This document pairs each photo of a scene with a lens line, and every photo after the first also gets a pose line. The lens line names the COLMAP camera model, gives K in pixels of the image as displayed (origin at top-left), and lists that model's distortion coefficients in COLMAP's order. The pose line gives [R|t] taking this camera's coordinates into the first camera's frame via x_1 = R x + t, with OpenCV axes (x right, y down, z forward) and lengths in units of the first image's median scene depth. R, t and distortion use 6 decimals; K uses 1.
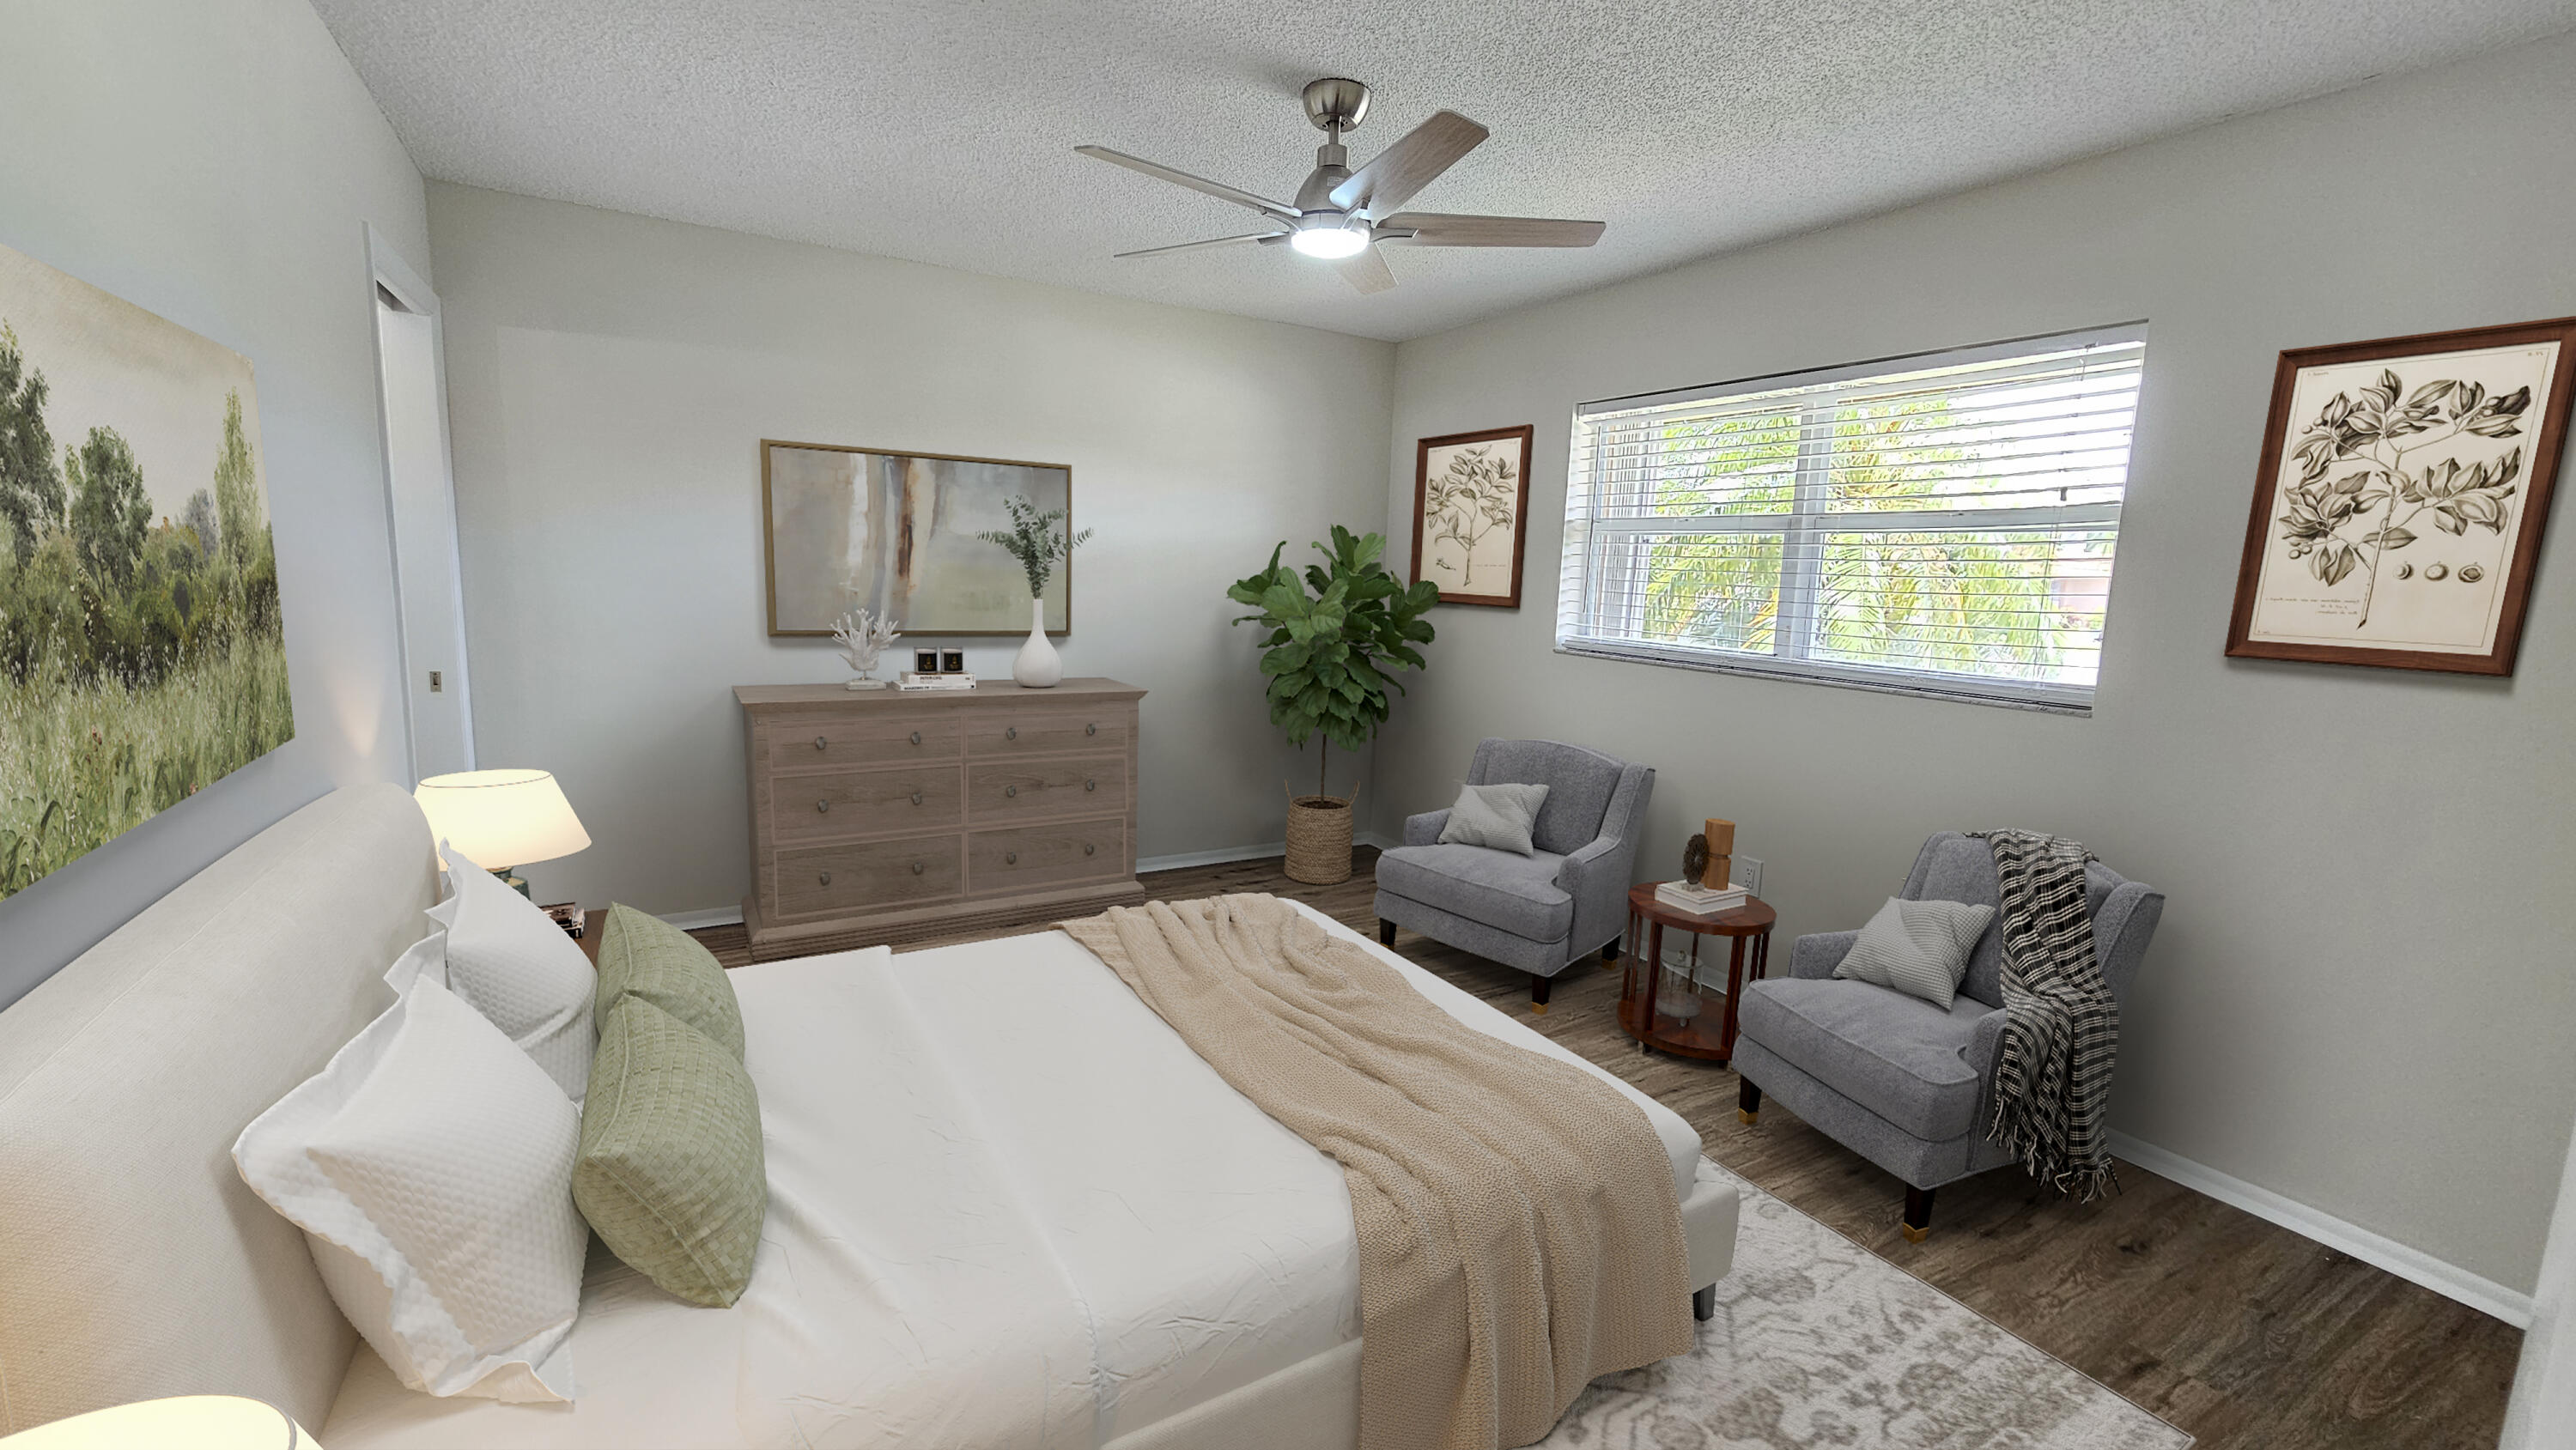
lens RADIAL K [[1055.0, 0, 1279.3], [0, 1055.0, 722.1], [0, 0, 1]] dist [-0.002483, 0.000167]
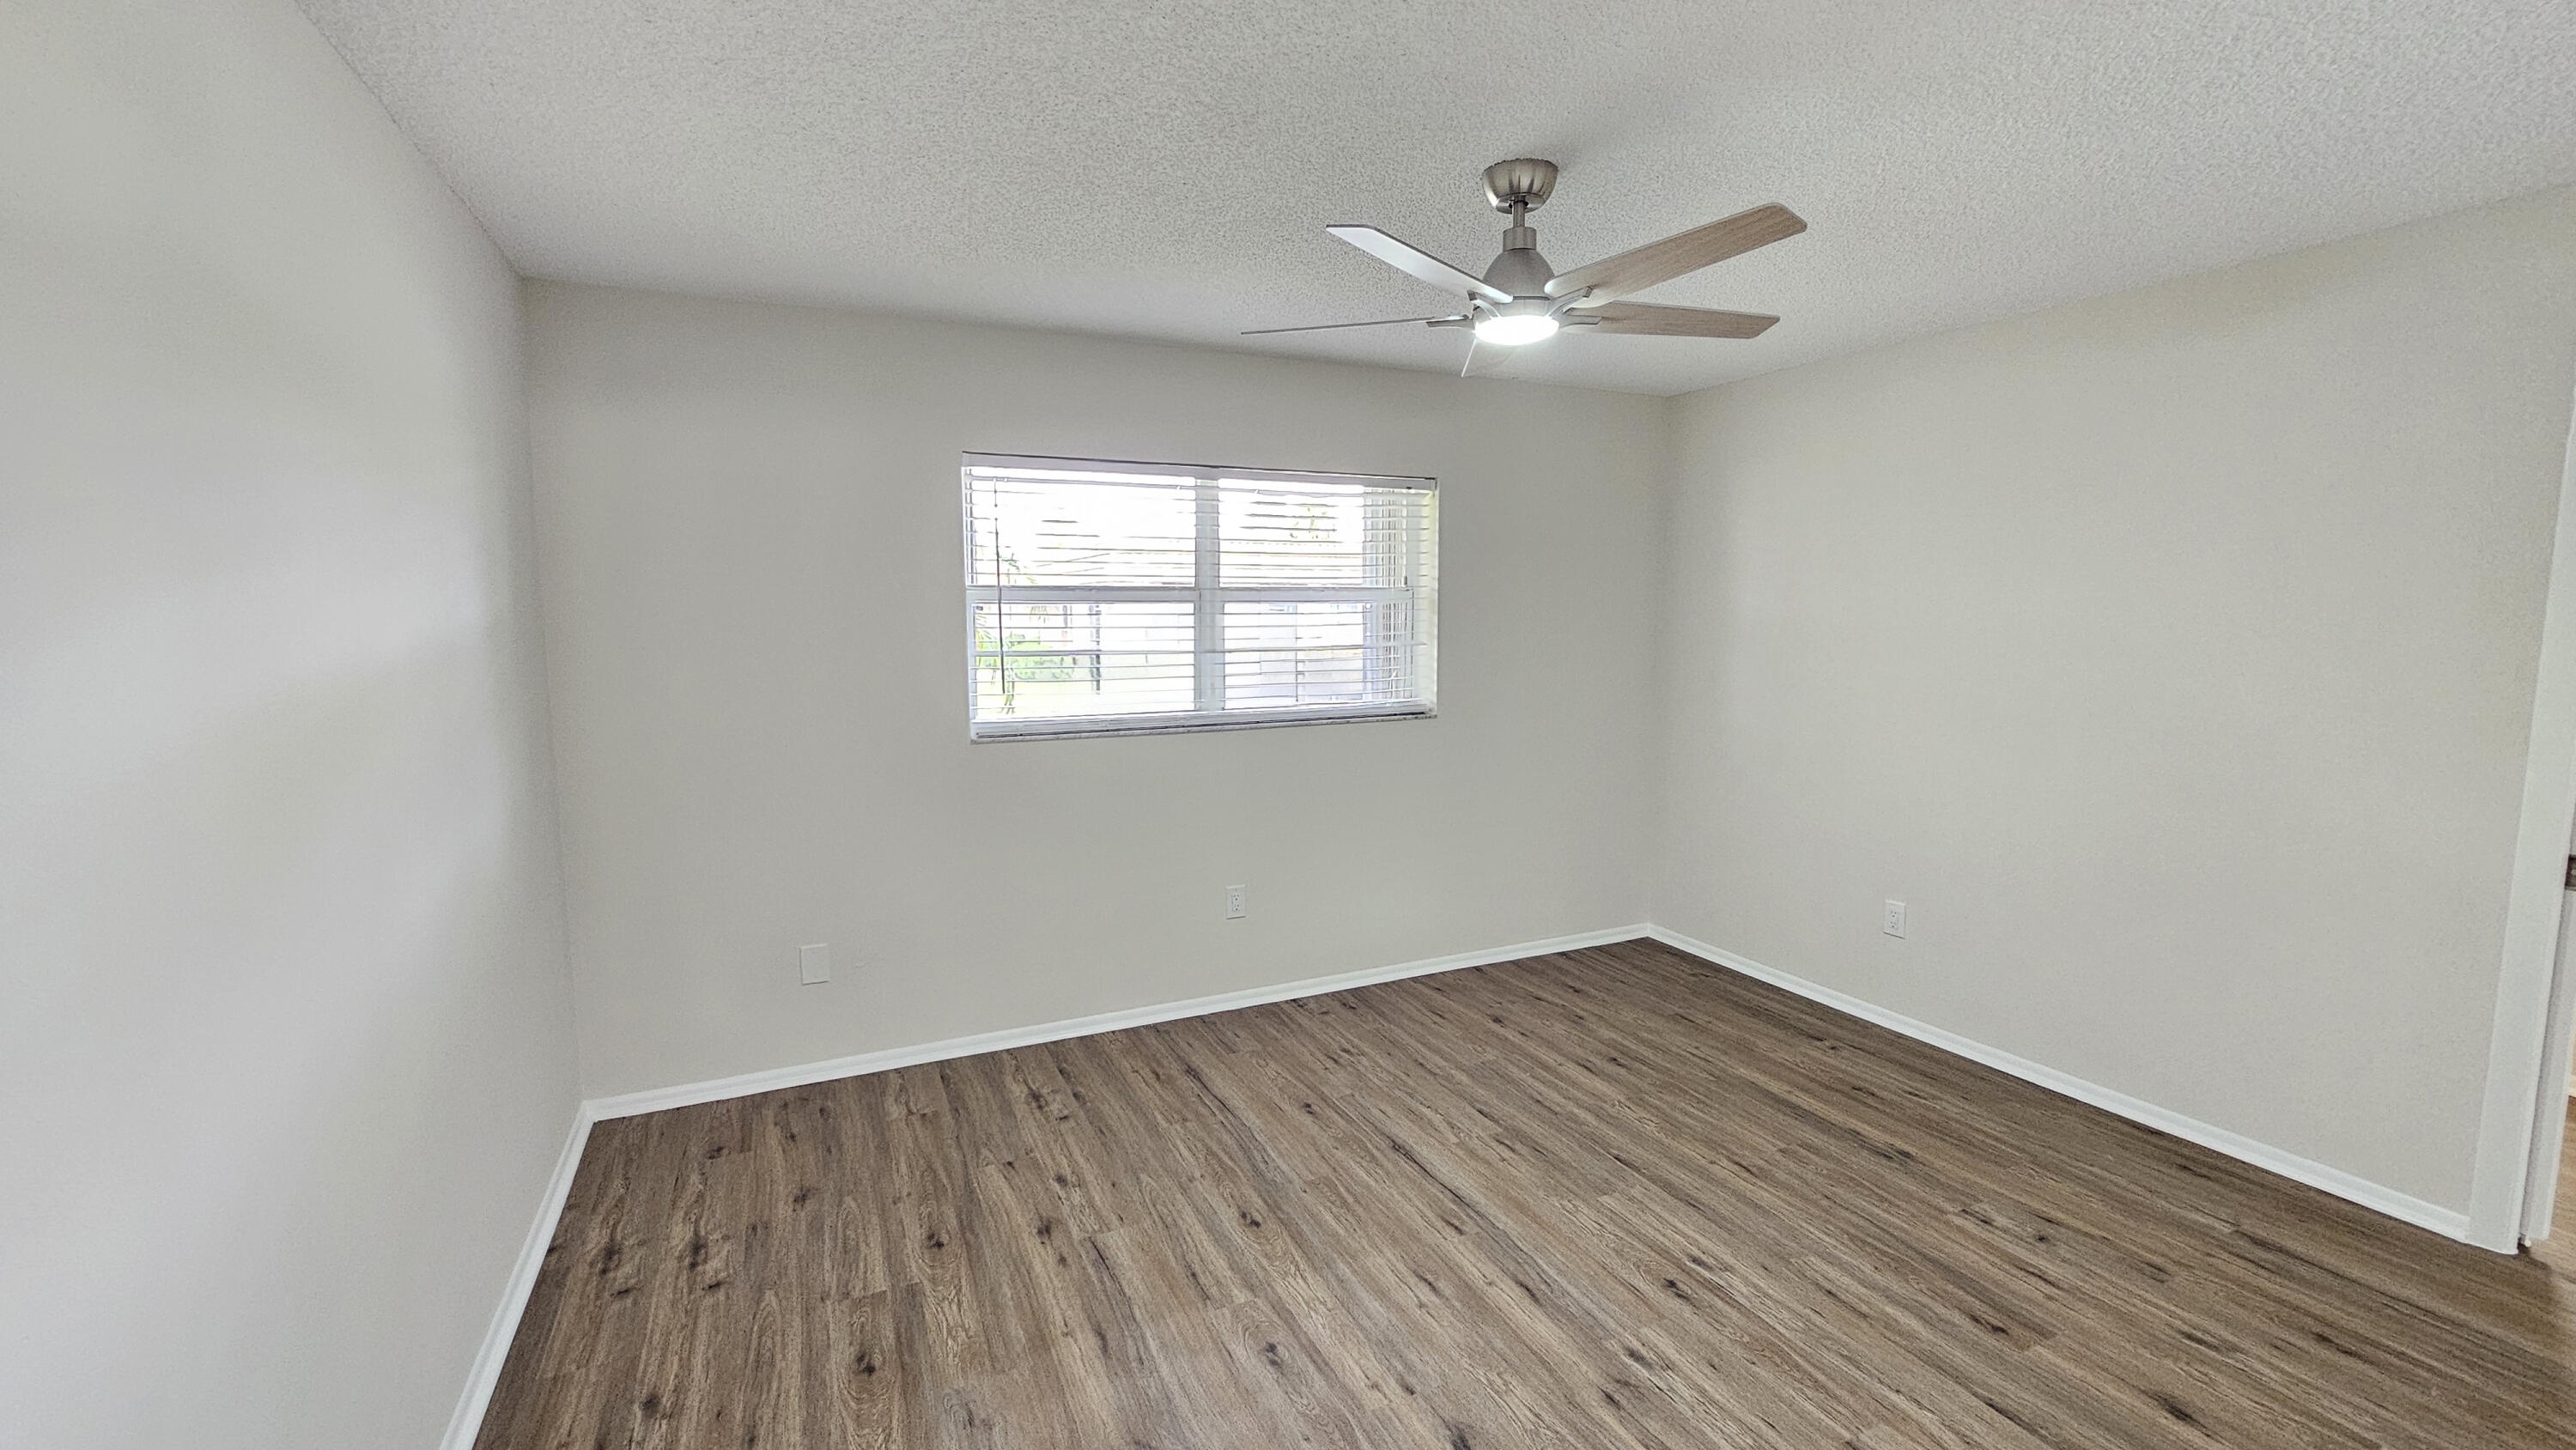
lens RADIAL K [[1055.0, 0, 1279.3], [0, 1055.0, 722.1], [0, 0, 1]] dist [-0.002483, 0.000167]
pose [[0.097998, -0.146681, 0.984318, -0.782711], [0.152987, 0.979542, 0.130738, -0.225627], [-0.983357, 0.137776, 0.118433, 0.953892]]
